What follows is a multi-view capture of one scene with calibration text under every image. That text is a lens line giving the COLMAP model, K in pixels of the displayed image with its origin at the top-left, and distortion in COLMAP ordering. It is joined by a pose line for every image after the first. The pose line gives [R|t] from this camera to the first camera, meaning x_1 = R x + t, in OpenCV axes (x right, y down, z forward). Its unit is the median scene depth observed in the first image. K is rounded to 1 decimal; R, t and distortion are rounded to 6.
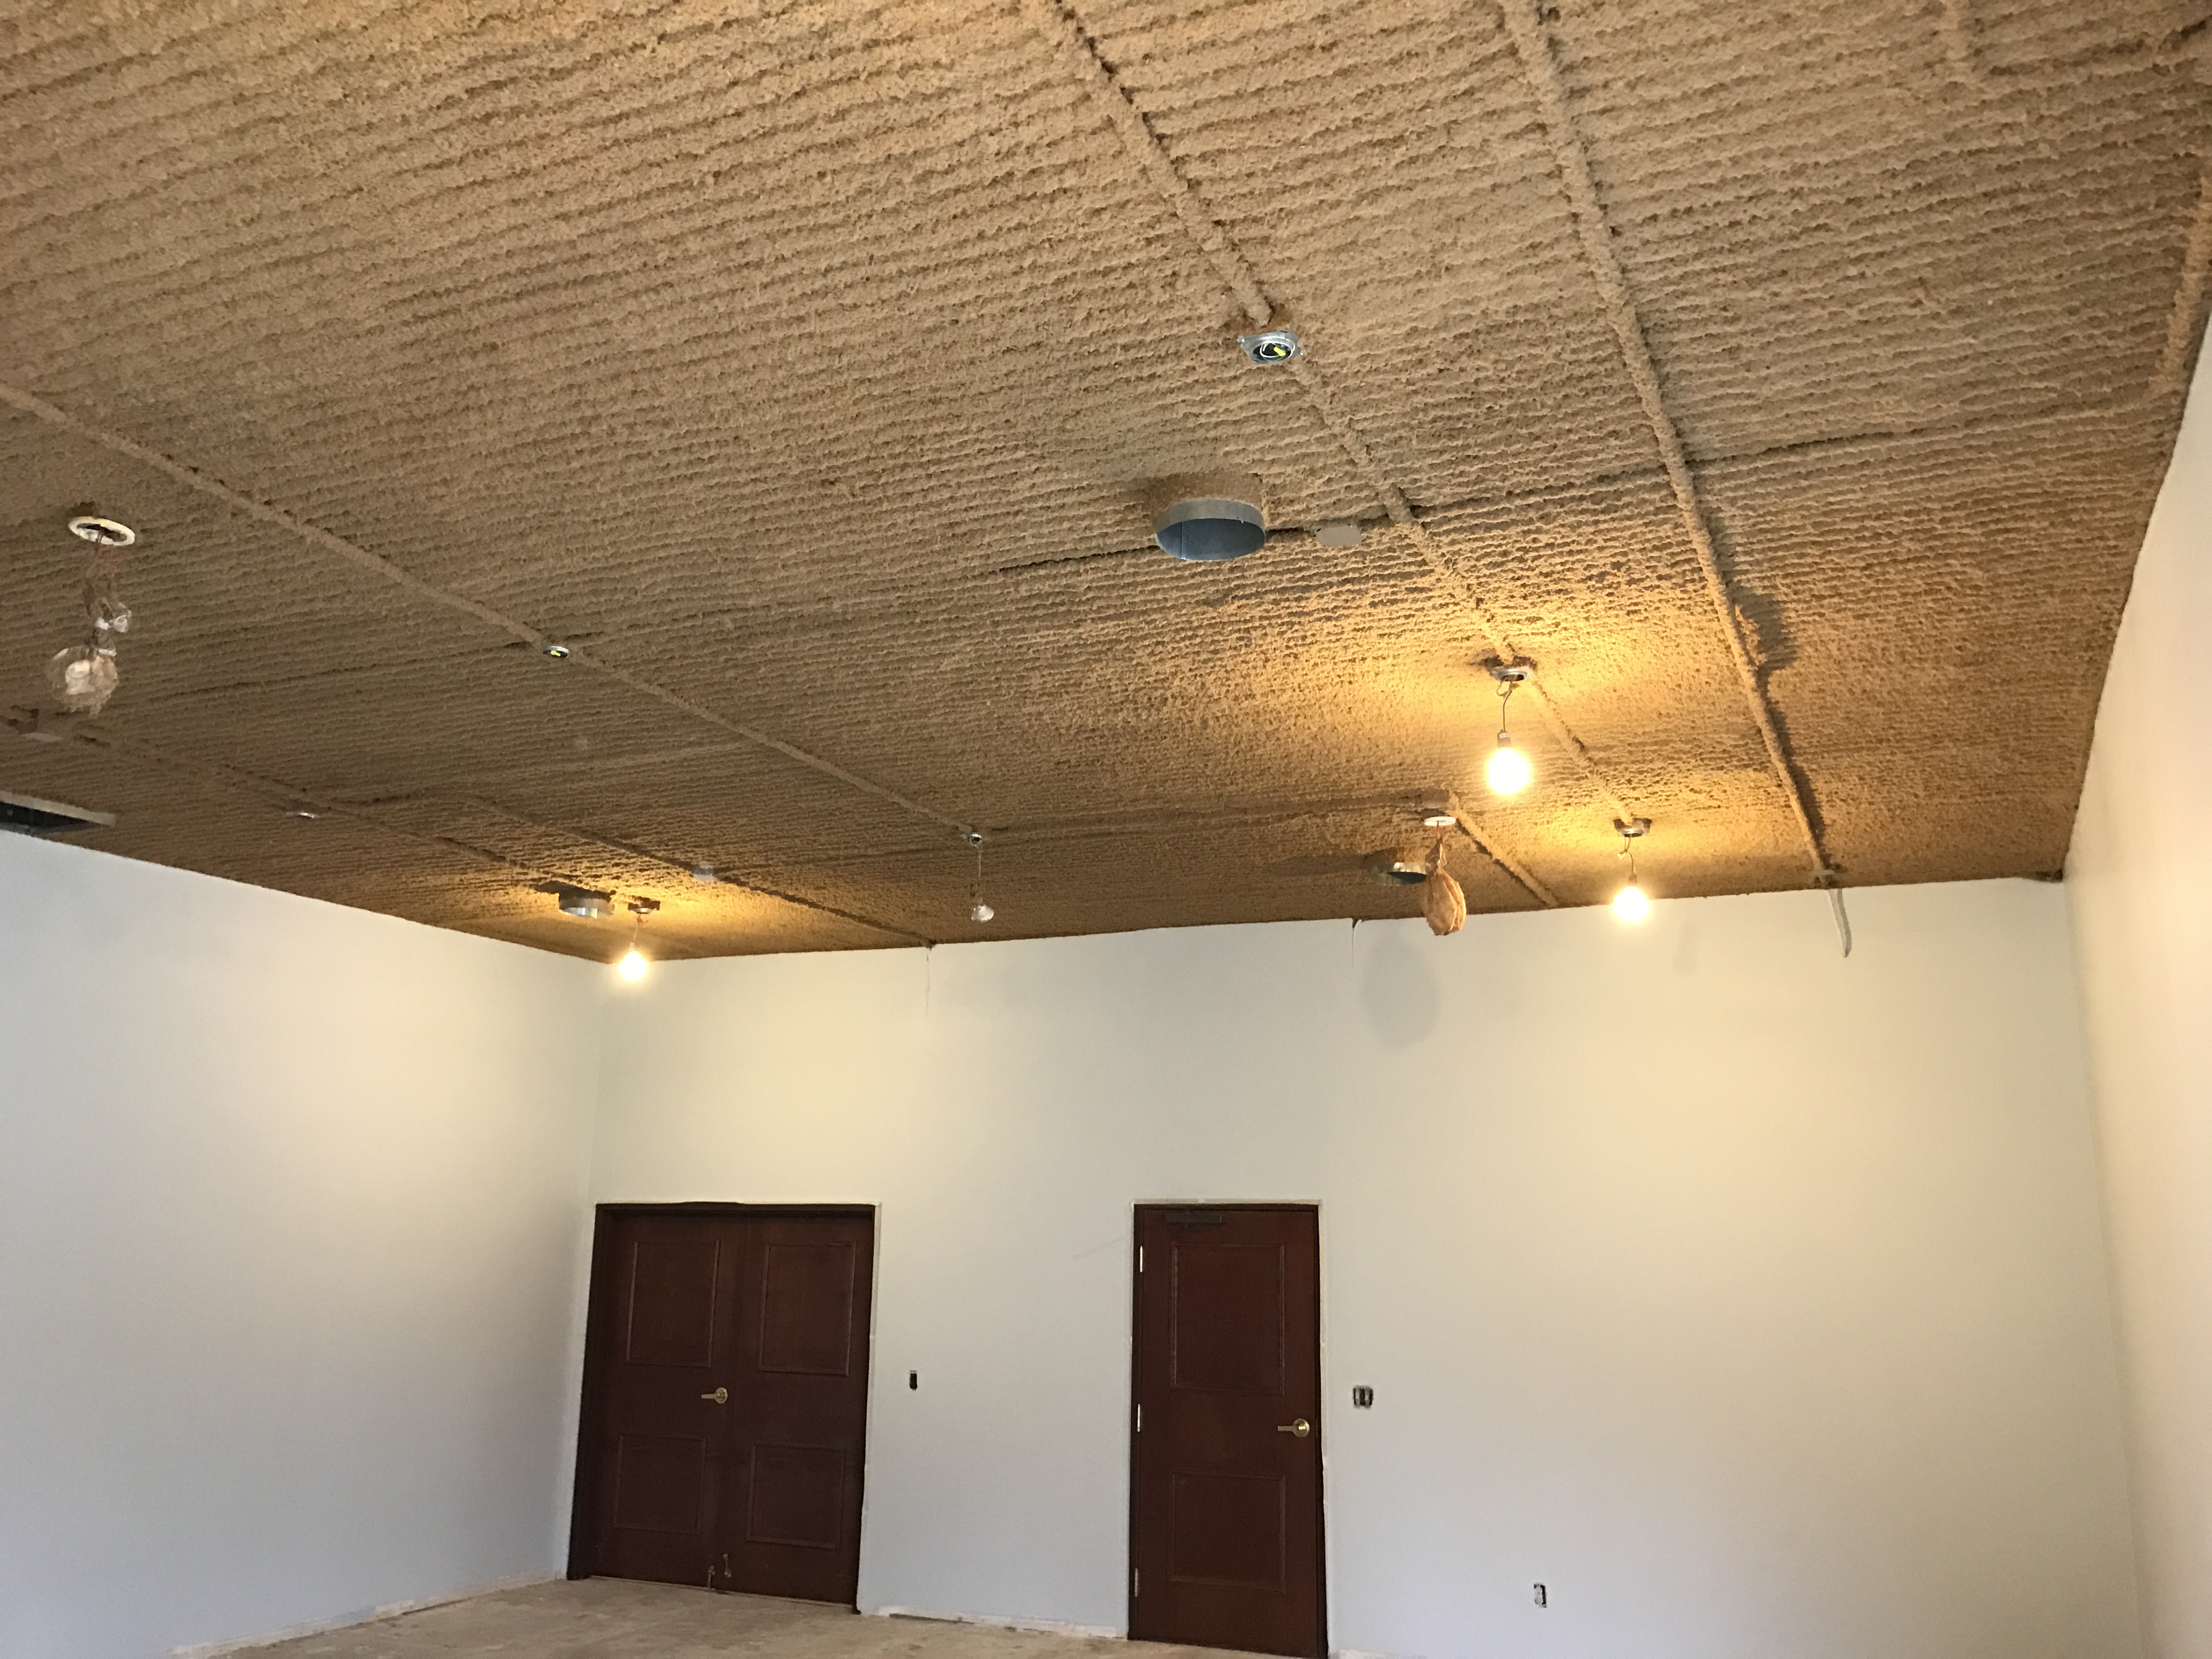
lens RADIAL K [[1865.6, 0, 1104.8], [0, 1865.6, 857.8], [0, 0, 1]] dist [-0.013912, 0.042930]
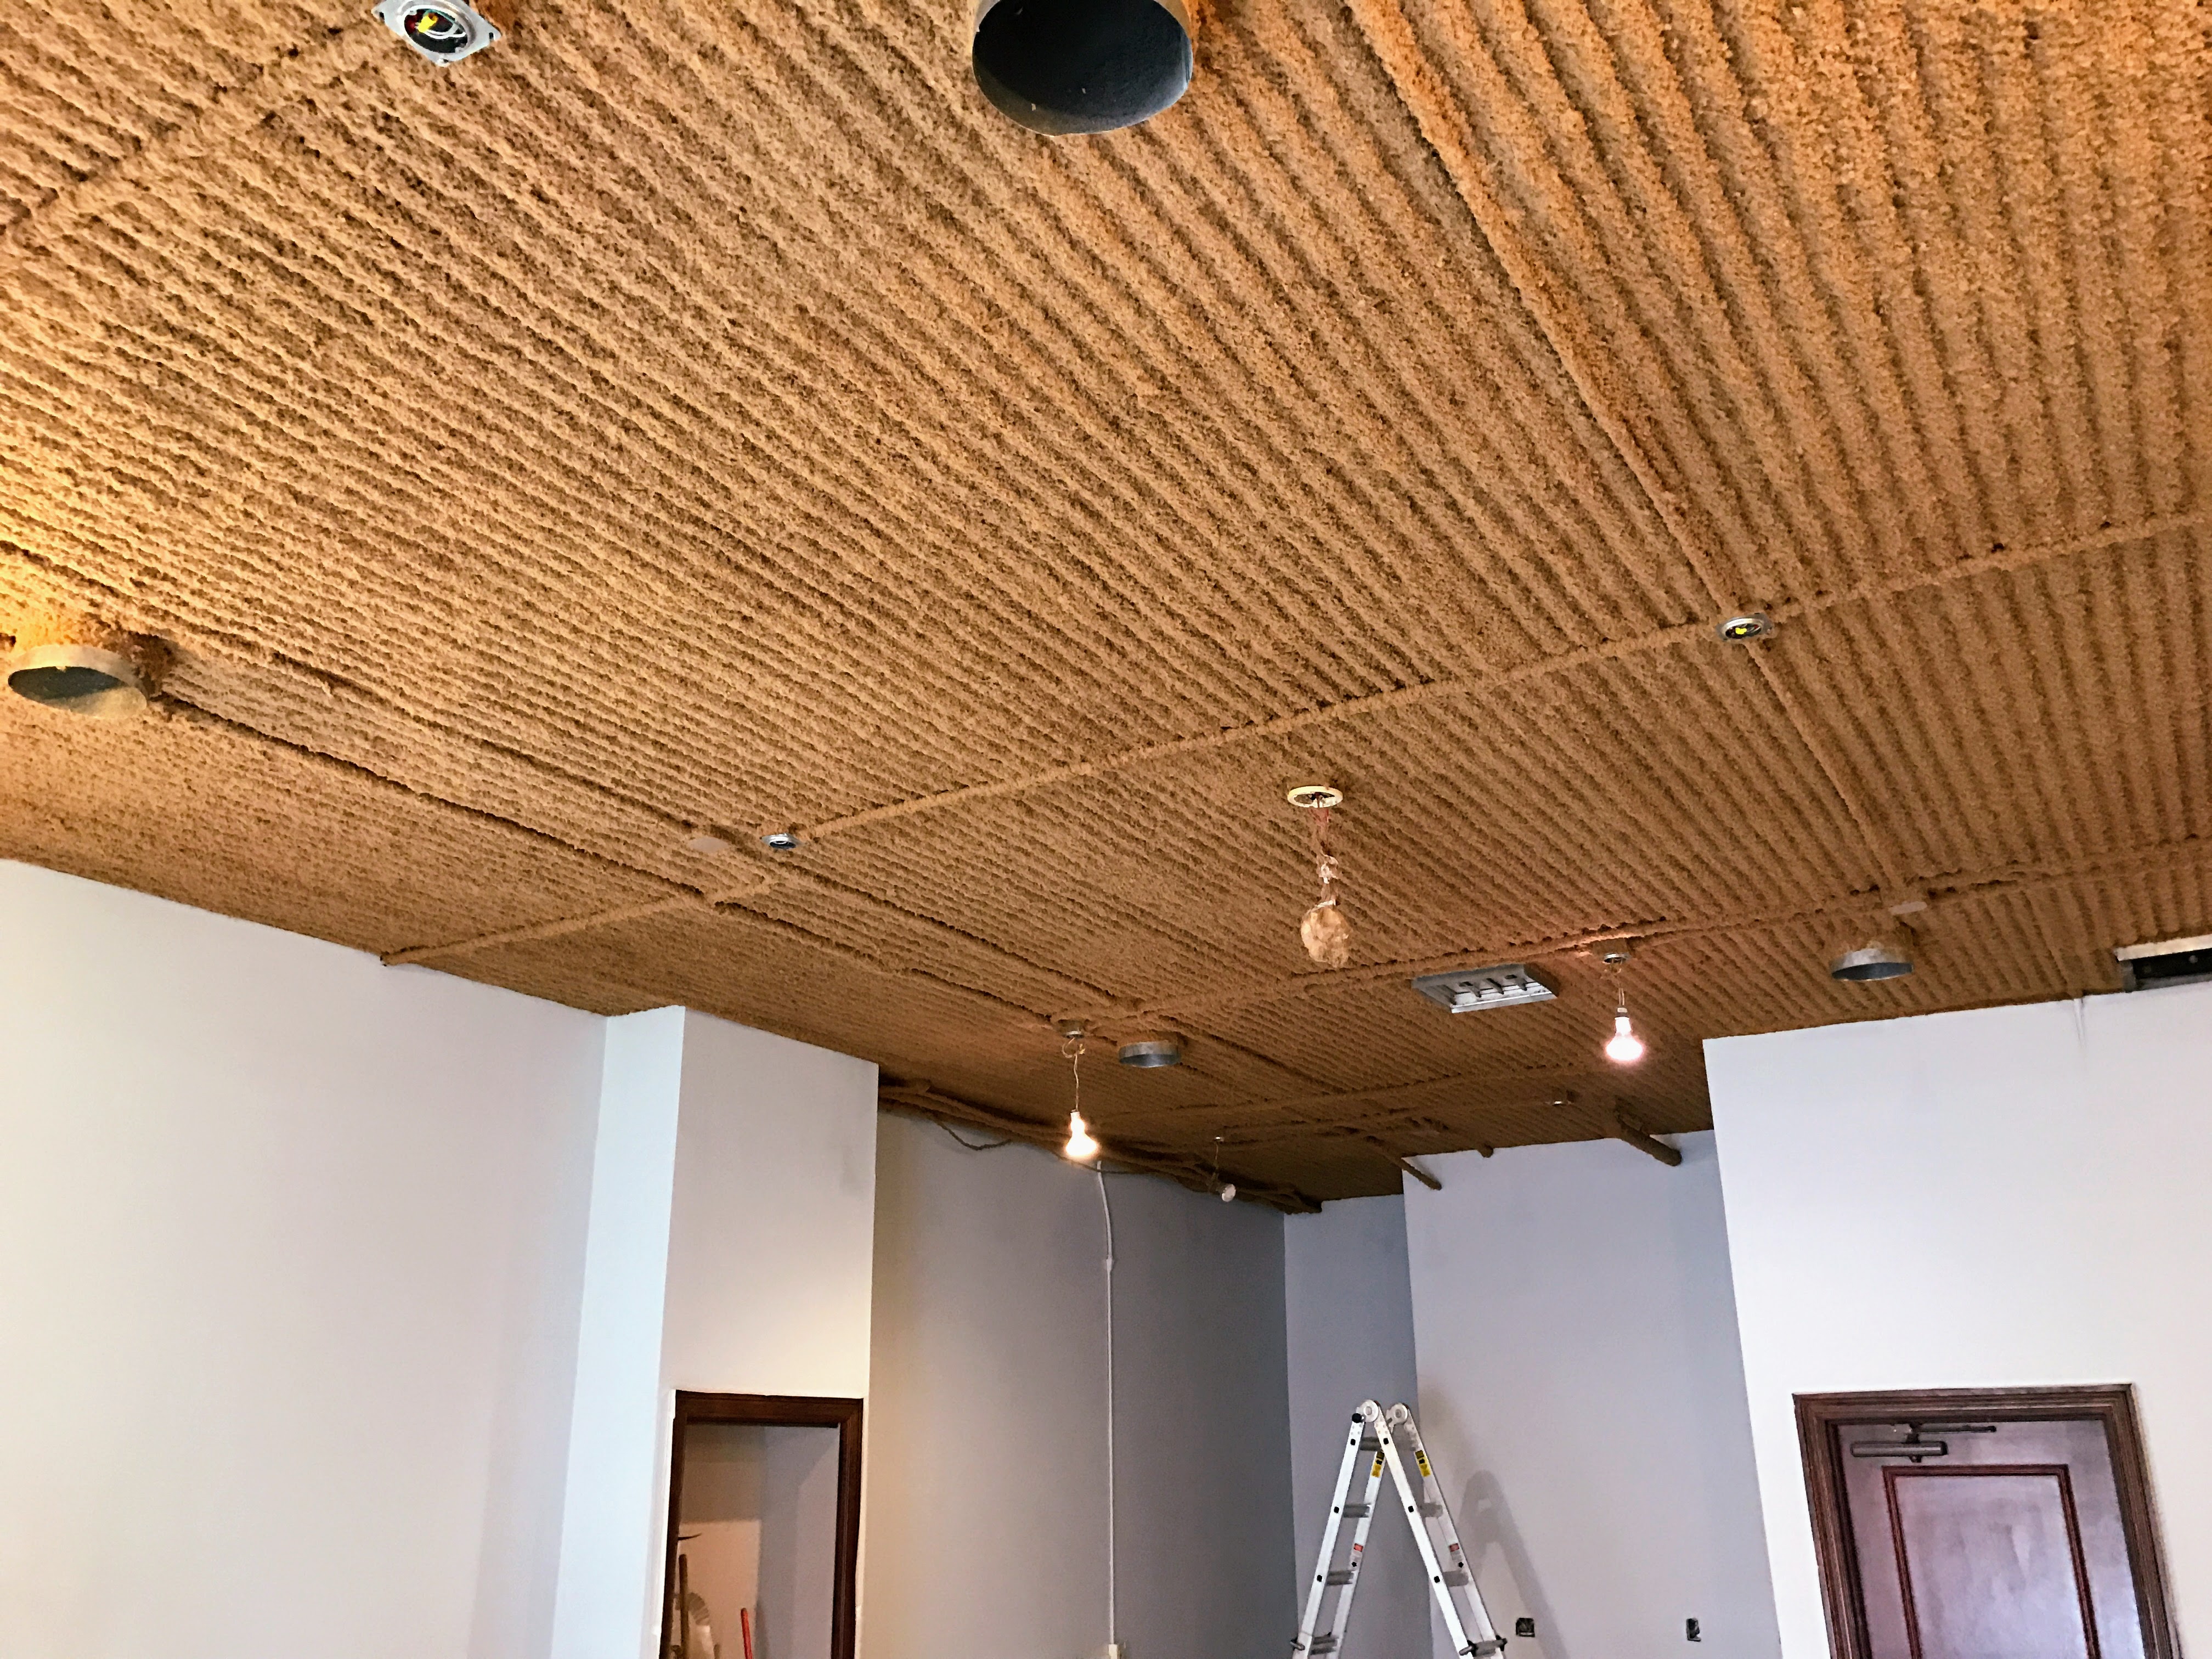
lens RADIAL K [[1816.8, 0, 1108.7], [0, 1816.8, 822.2], [0, 0, 1]] dist [0.060659, -0.085518]
pose [[-0.111663, -0.360993, -0.925859, 0.306788], [0.214902, 0.900868, -0.377167, 0.145502], [0.970231, -0.241085, -0.023016, 0.624265]]
